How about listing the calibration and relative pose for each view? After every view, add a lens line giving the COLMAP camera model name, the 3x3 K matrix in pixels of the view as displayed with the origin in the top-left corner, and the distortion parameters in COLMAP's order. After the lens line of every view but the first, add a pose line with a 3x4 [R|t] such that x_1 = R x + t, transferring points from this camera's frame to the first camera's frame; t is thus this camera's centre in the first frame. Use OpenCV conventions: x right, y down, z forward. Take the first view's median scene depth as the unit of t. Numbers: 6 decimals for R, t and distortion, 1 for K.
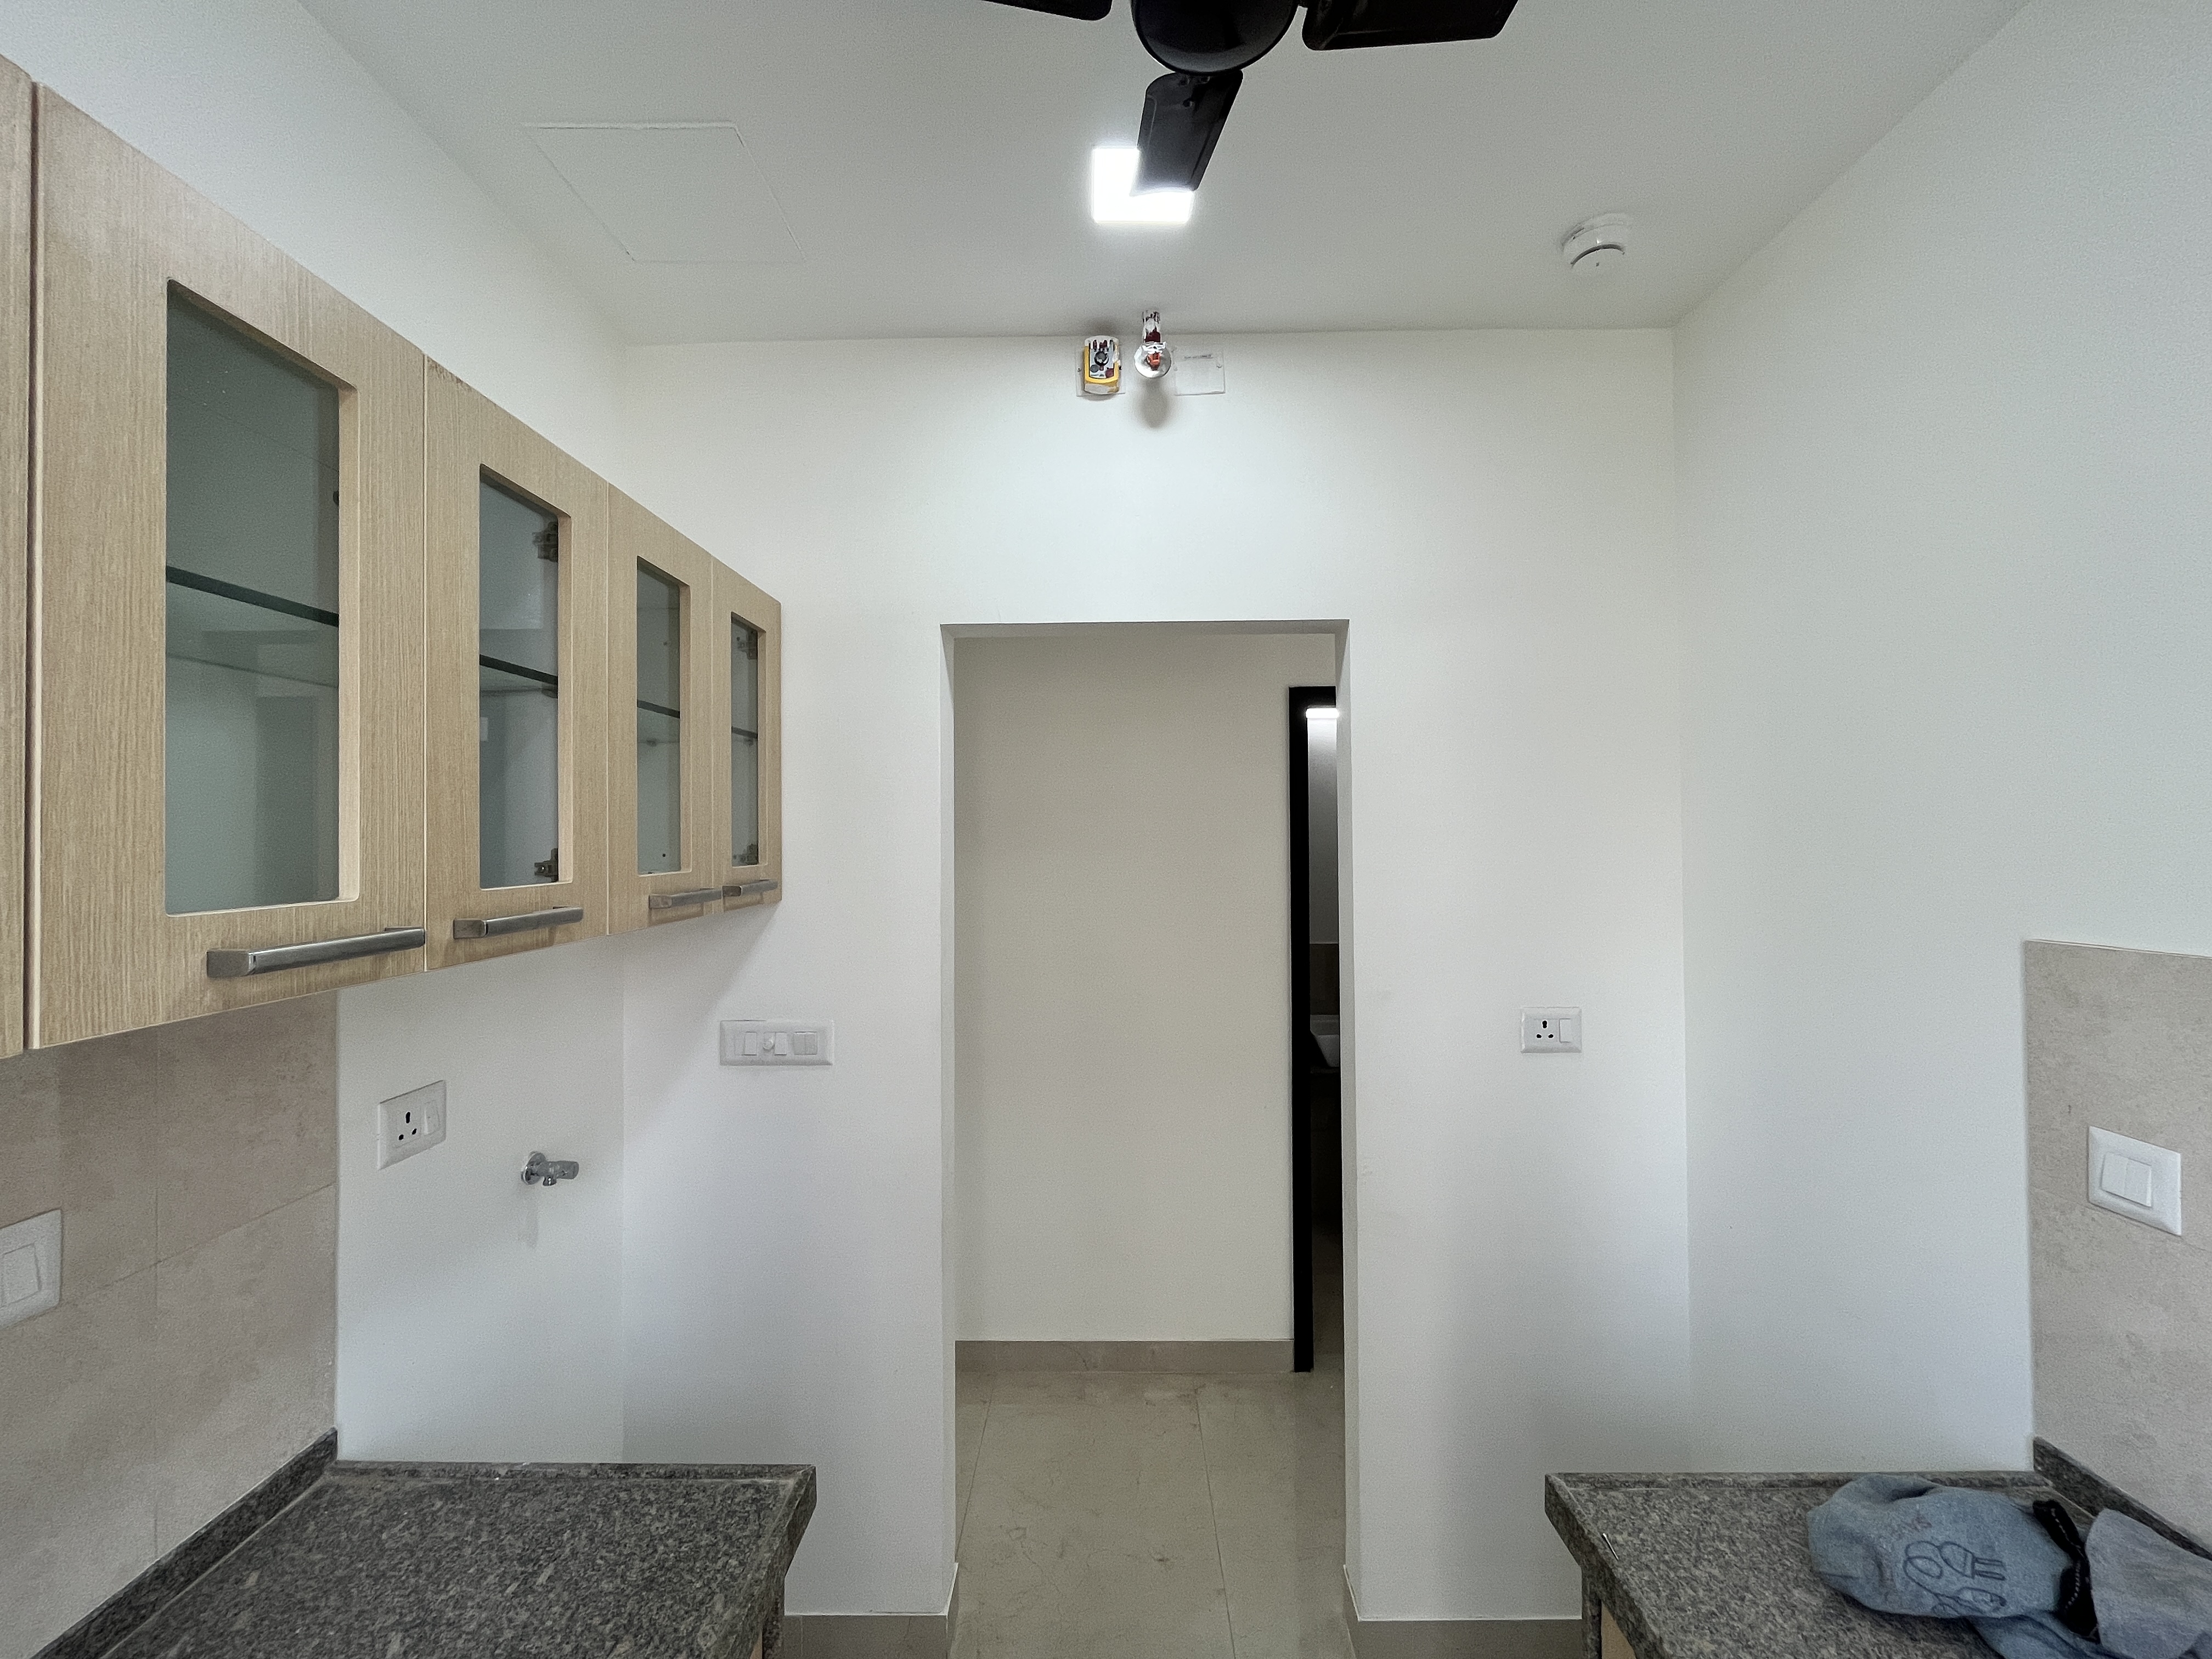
lens RADIAL K [[888.4, 0, 1104.5], [0, 888.4, 830.1], [0, 0, 1]] dist [-0.000336, -0.000033]
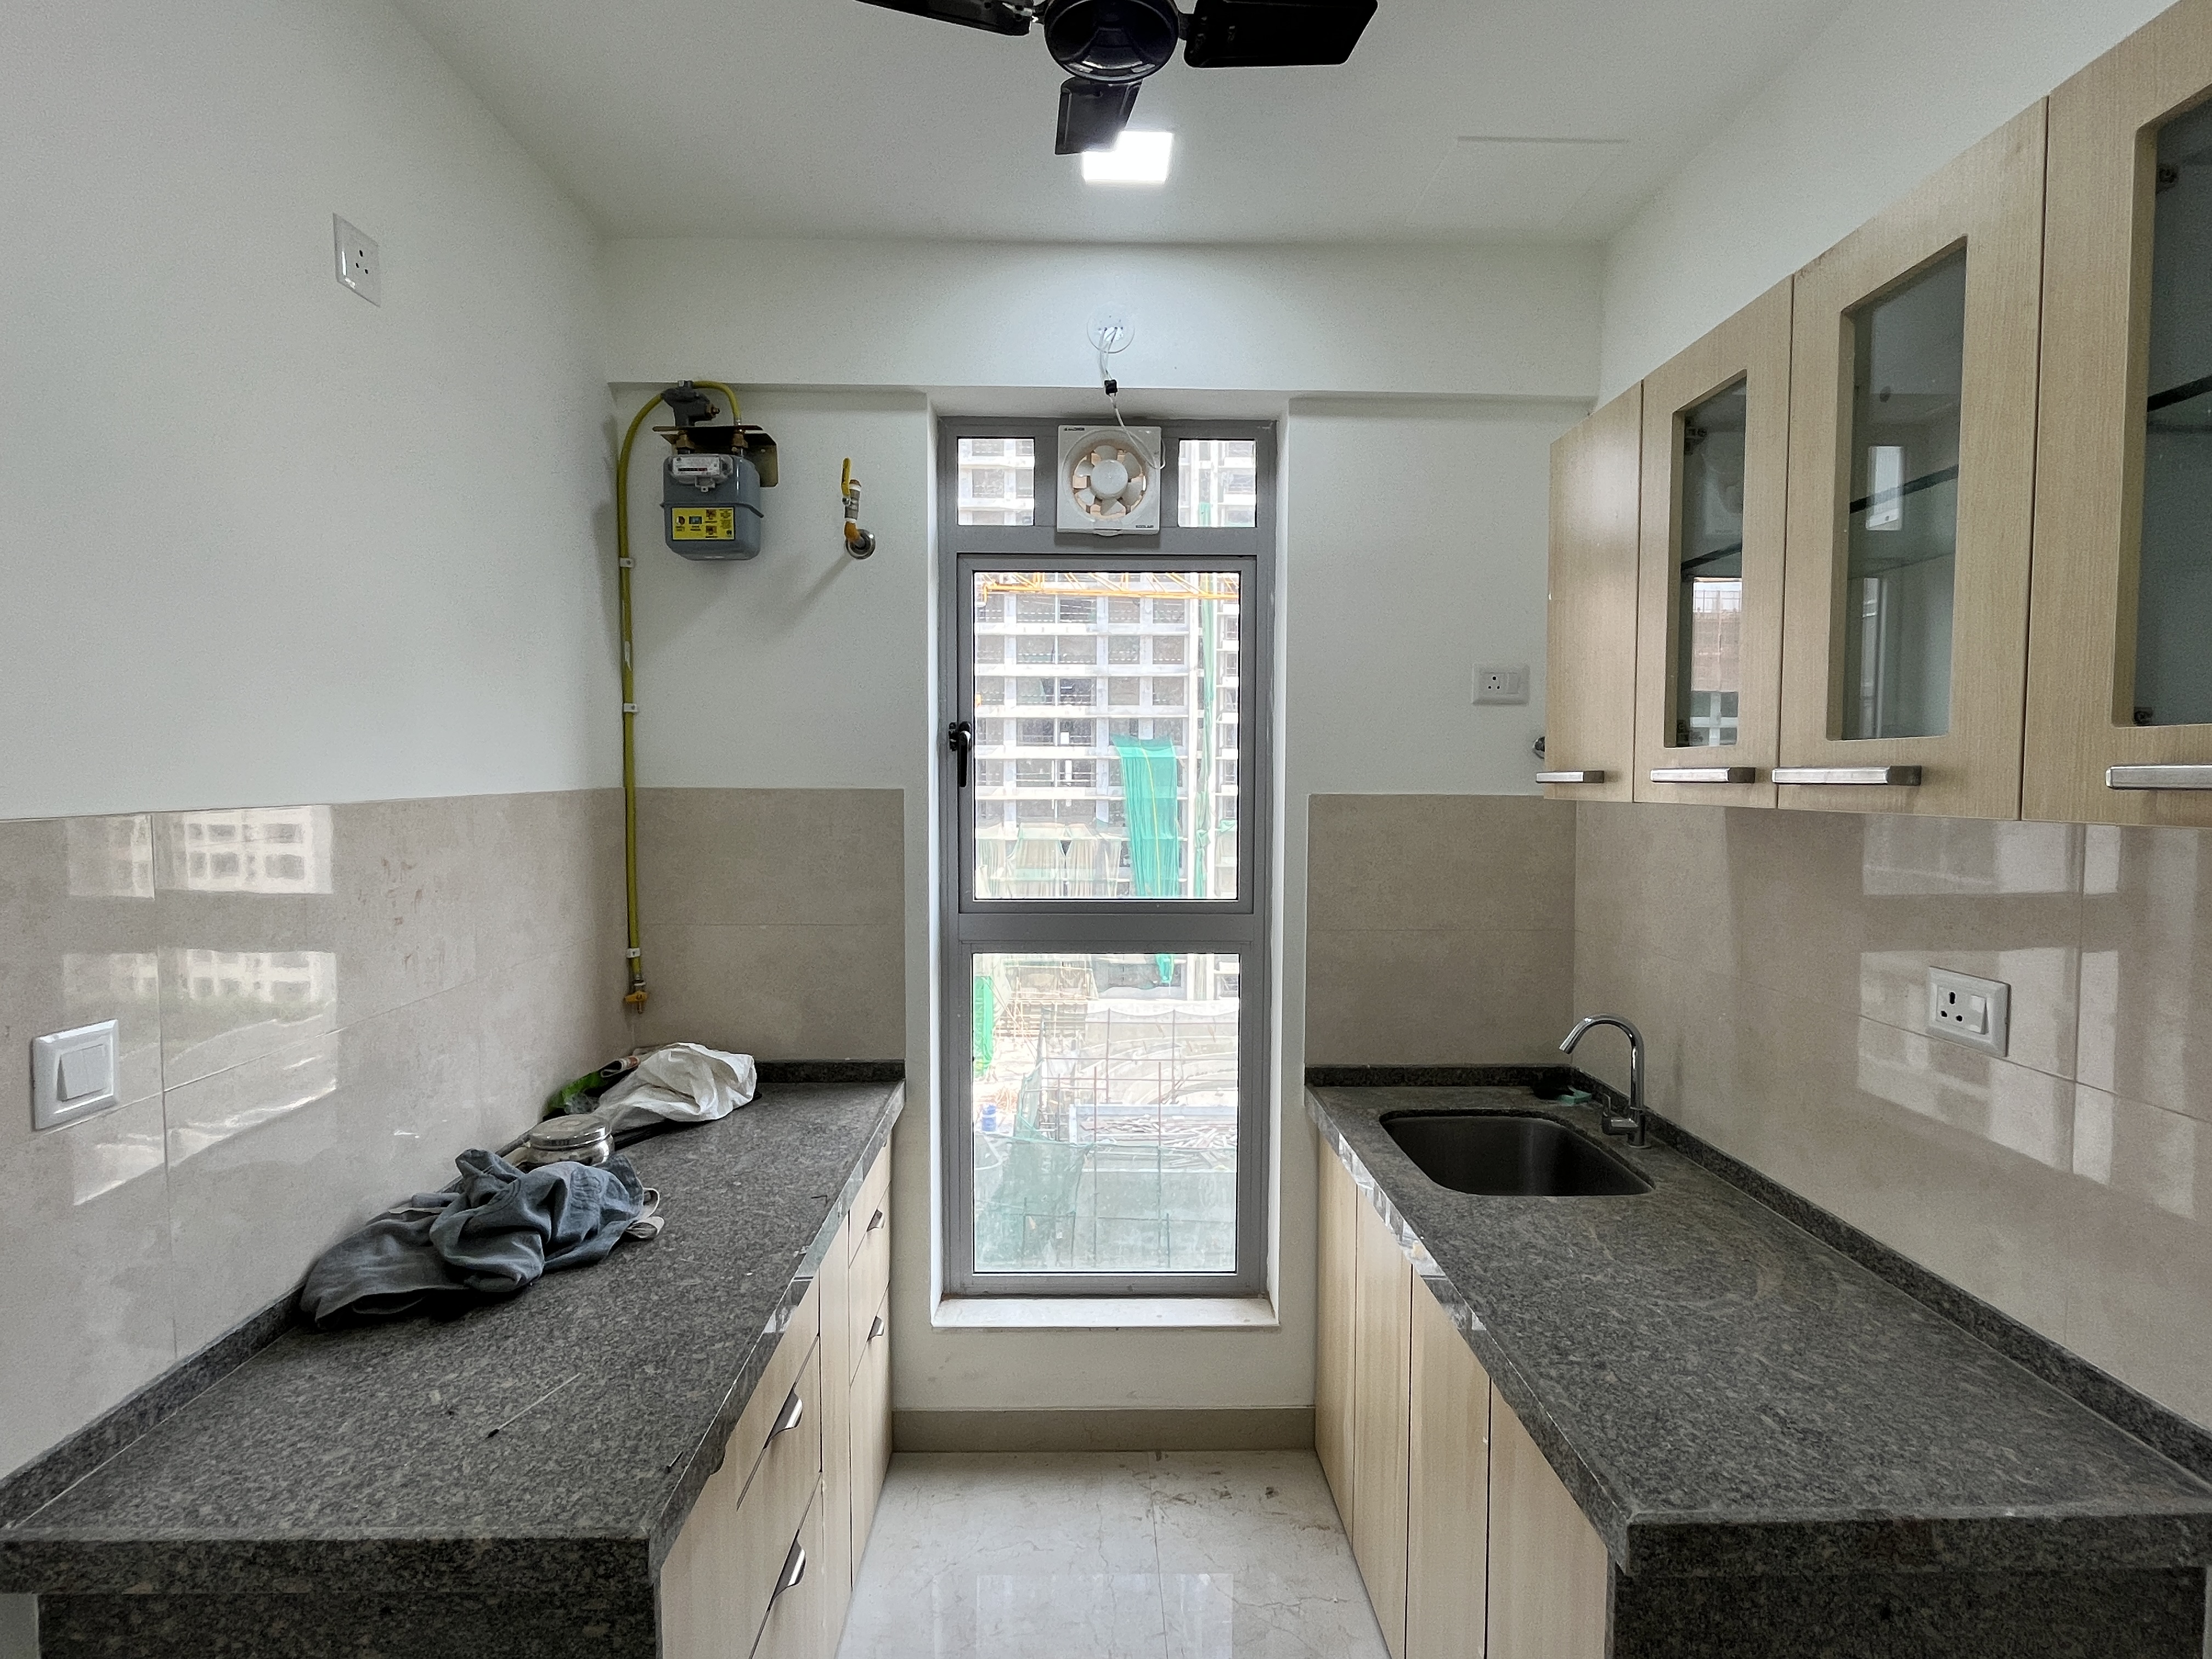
lens RADIAL K [[1048.1, 0, 1104.8], [0, 1048.1, 824.6], [0, 0, 1]] dist [-0.006725, -0.000602]
pose [[-0.999484, -0.002523, -0.032027, 0.156997], [-0.003730, 0.999283, 0.037686, 0.120298], [0.031909, 0.037786, -0.998776, 2.075632]]
